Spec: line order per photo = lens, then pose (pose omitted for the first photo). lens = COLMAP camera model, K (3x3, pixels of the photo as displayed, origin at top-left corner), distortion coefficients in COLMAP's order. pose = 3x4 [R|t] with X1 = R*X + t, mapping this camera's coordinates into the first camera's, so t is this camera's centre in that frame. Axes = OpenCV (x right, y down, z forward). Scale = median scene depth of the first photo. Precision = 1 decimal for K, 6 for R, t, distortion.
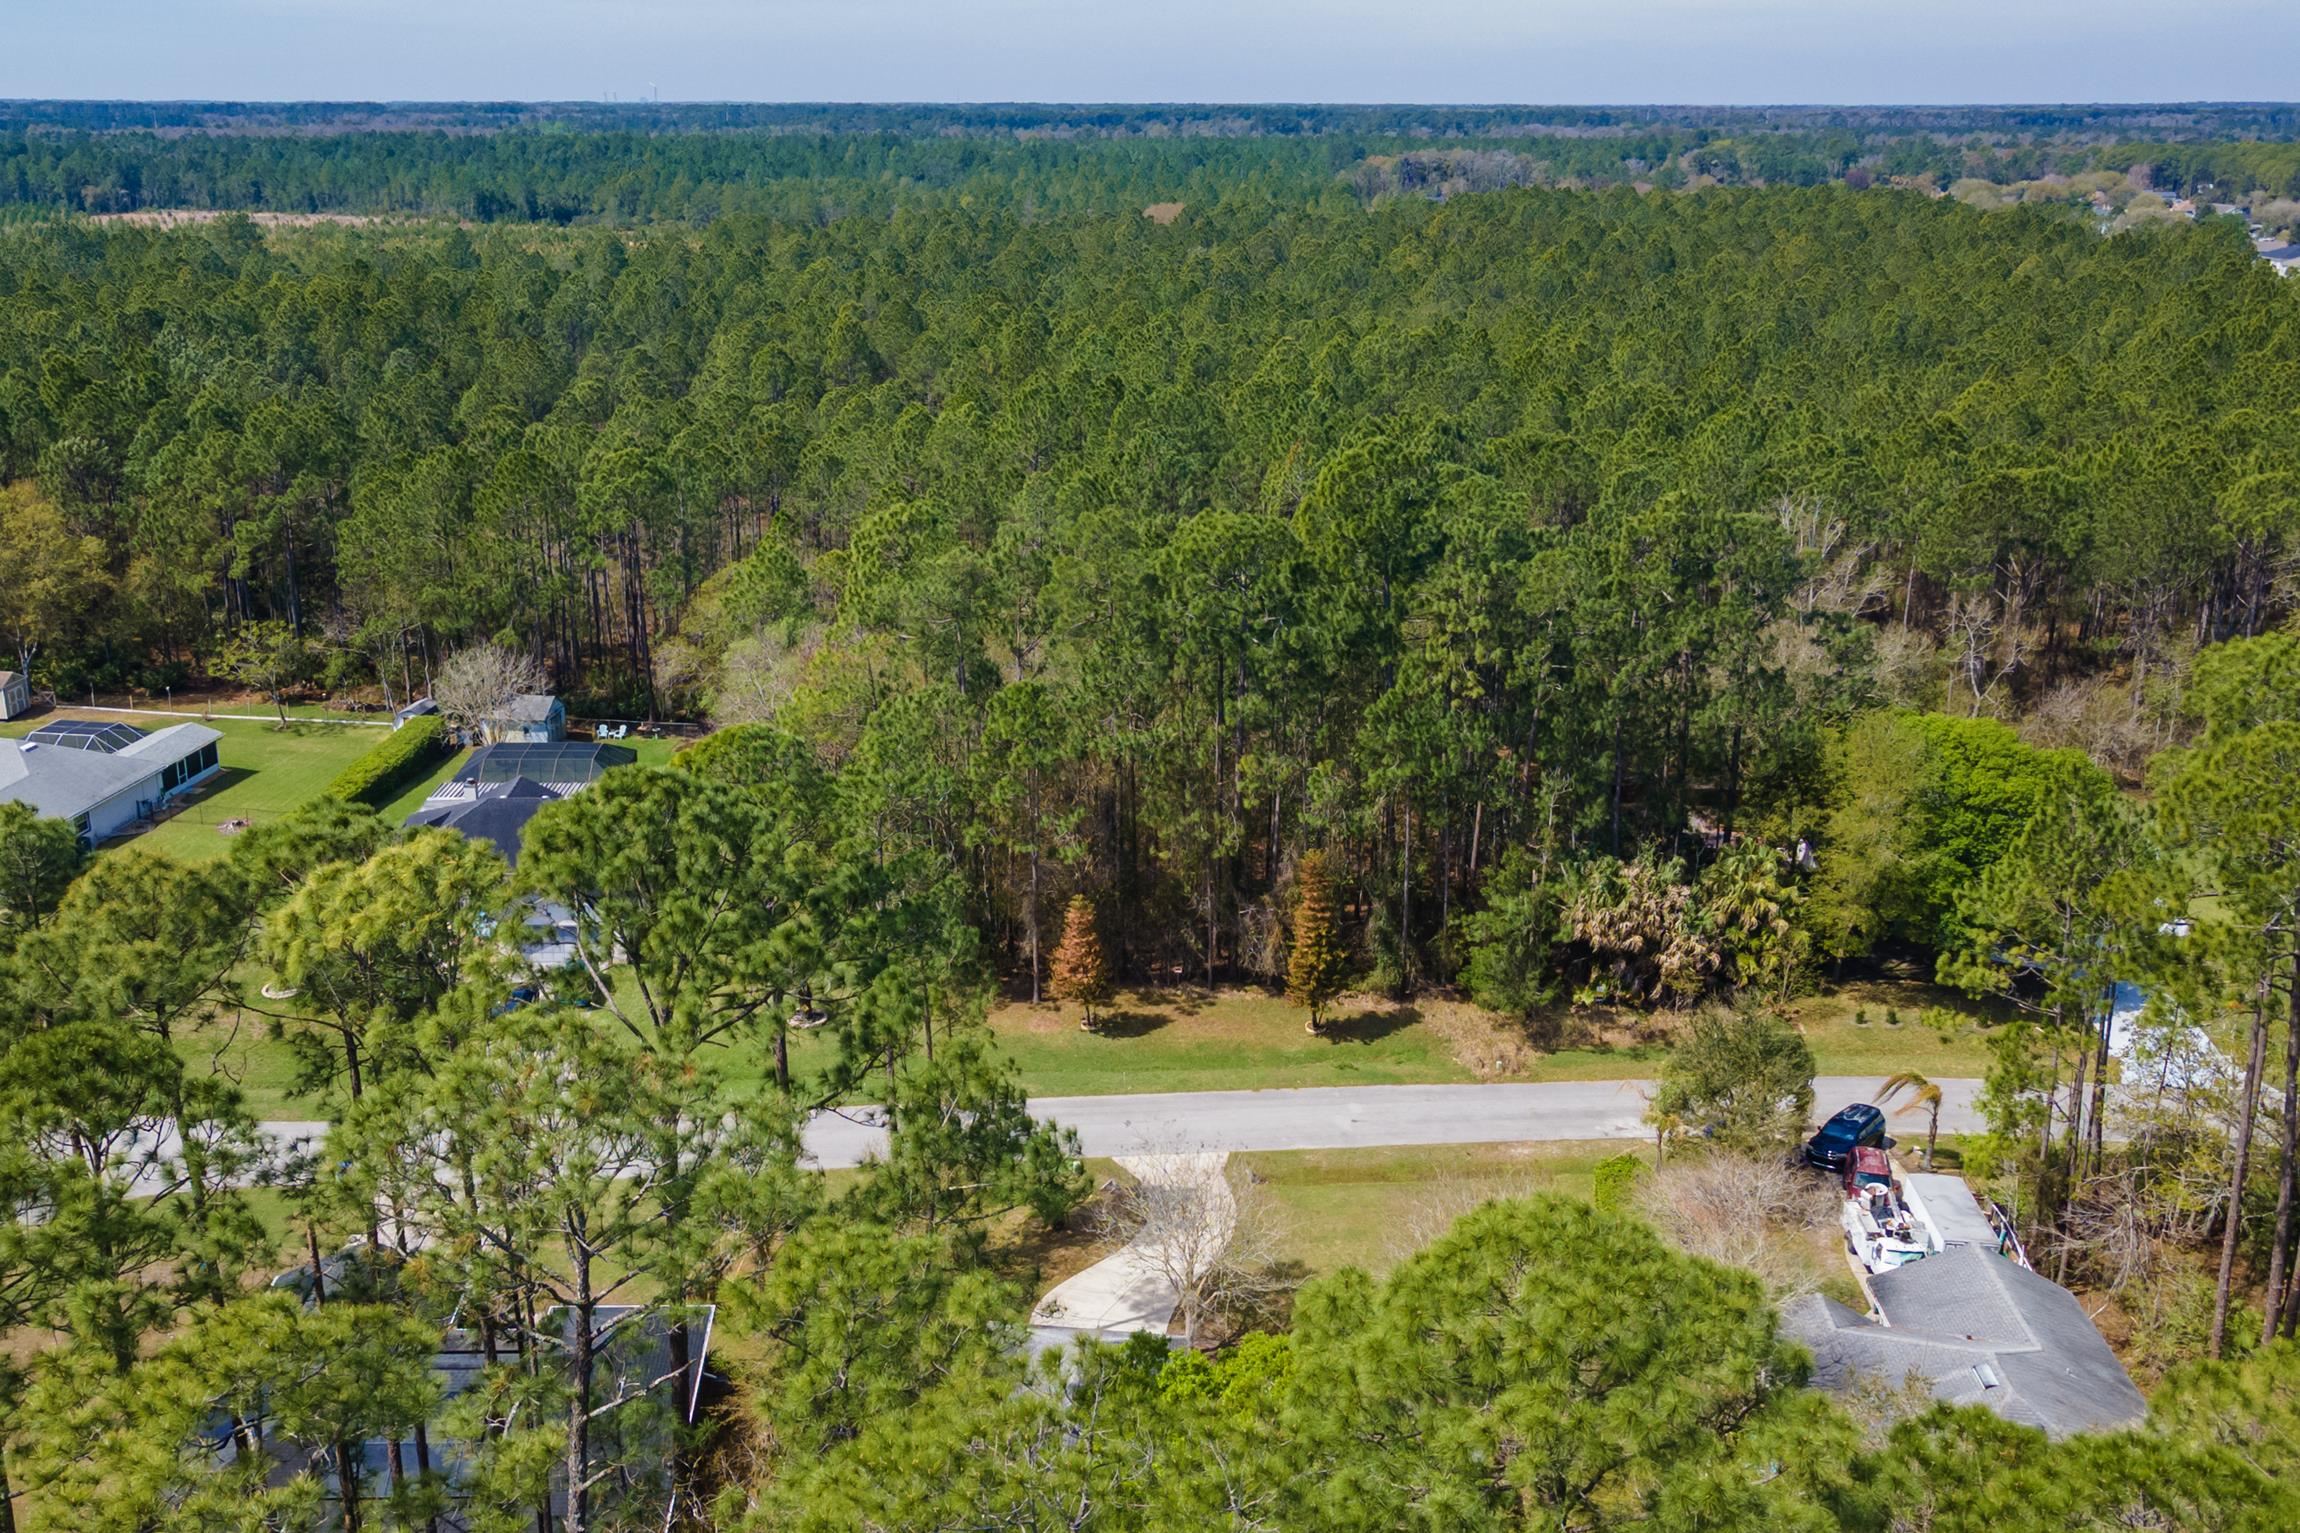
lens RADIAL K [[2109.9, 0, 1077.9], [0, 2109.9, 687.4], [0, 0, 1]] dist [-0.004273, -0.000539]
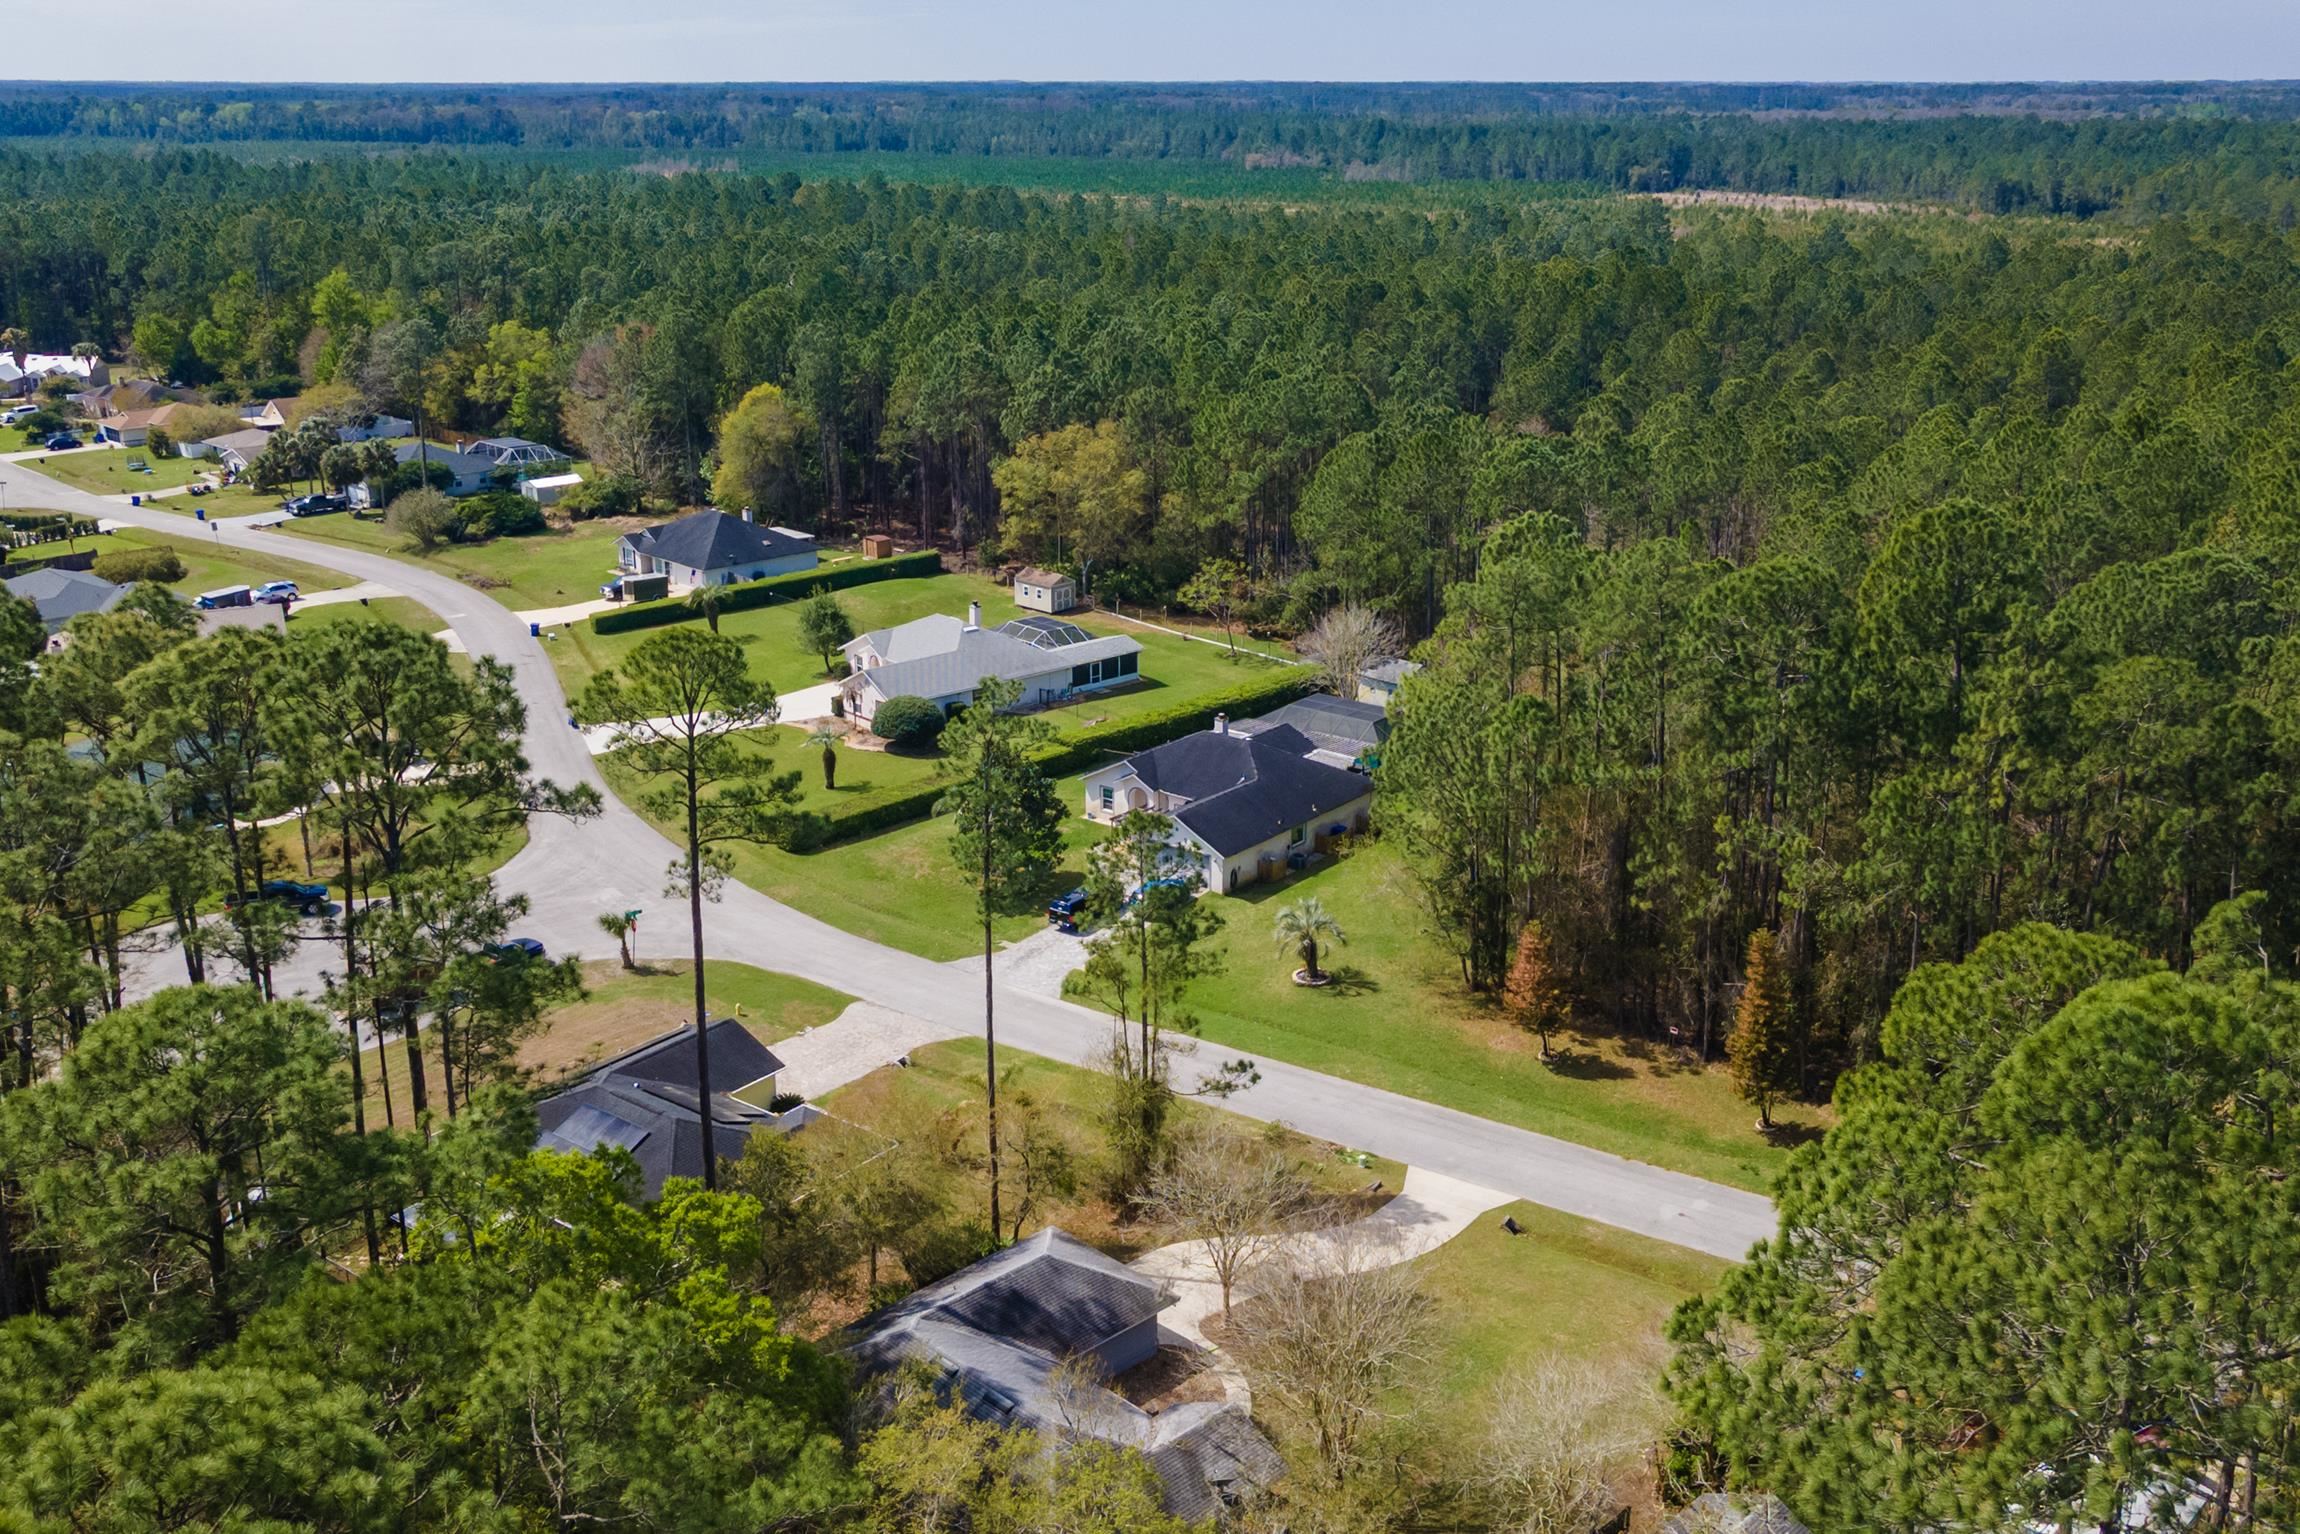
lens RADIAL K [[2168.1, 0, 1150.0], [0, 2168.1, 767.0], [0, 0, 1]] dist [0.002058, 0.002942]
pose [[0.771726, 0.189398, -0.607097, 0.437873], [-0.168209, 0.981416, 0.092353, -0.031934], [0.613306, 0.030848, 0.789243, 0.089592]]
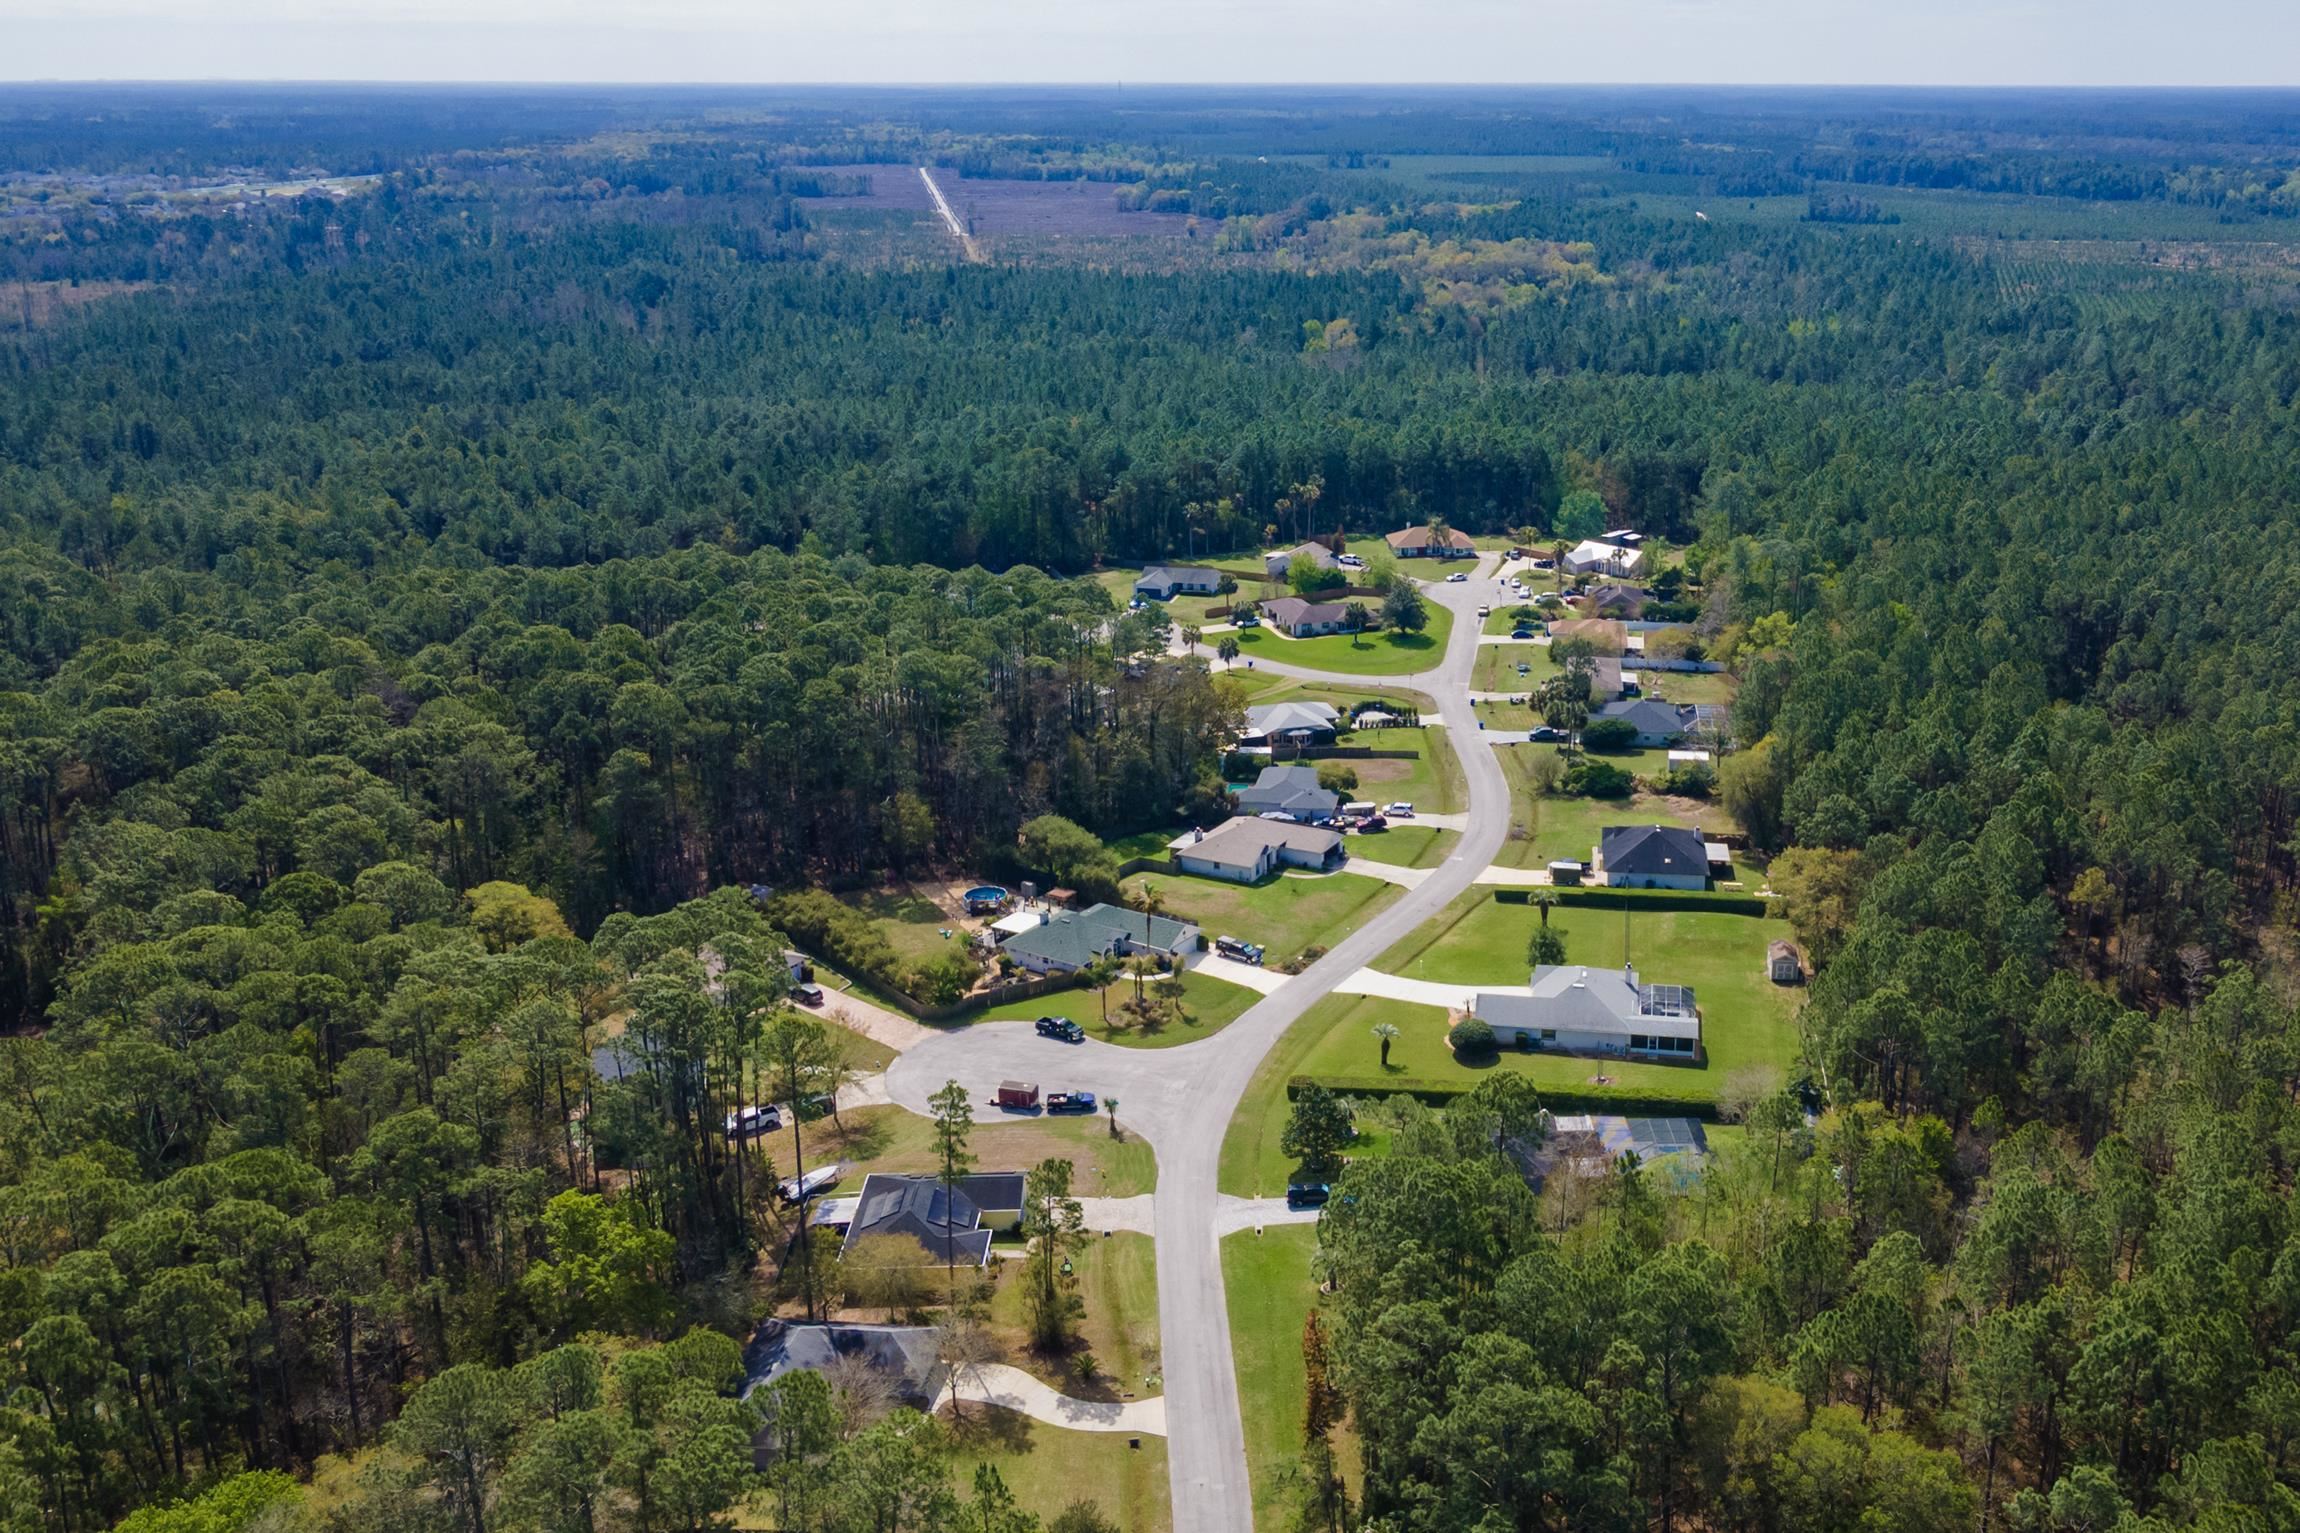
lens RADIAL K [[2052.2, 0, 1339.7], [0, 2052.2, 760.8], [0, 0, 1]] dist [0.002021, -0.011853]
pose [[0.007170, 0.314038, -0.949383, 1.333343], [-0.274395, 0.913583, 0.300124, -0.746377], [0.961590, 0.258354, 0.092721, 0.718283]]
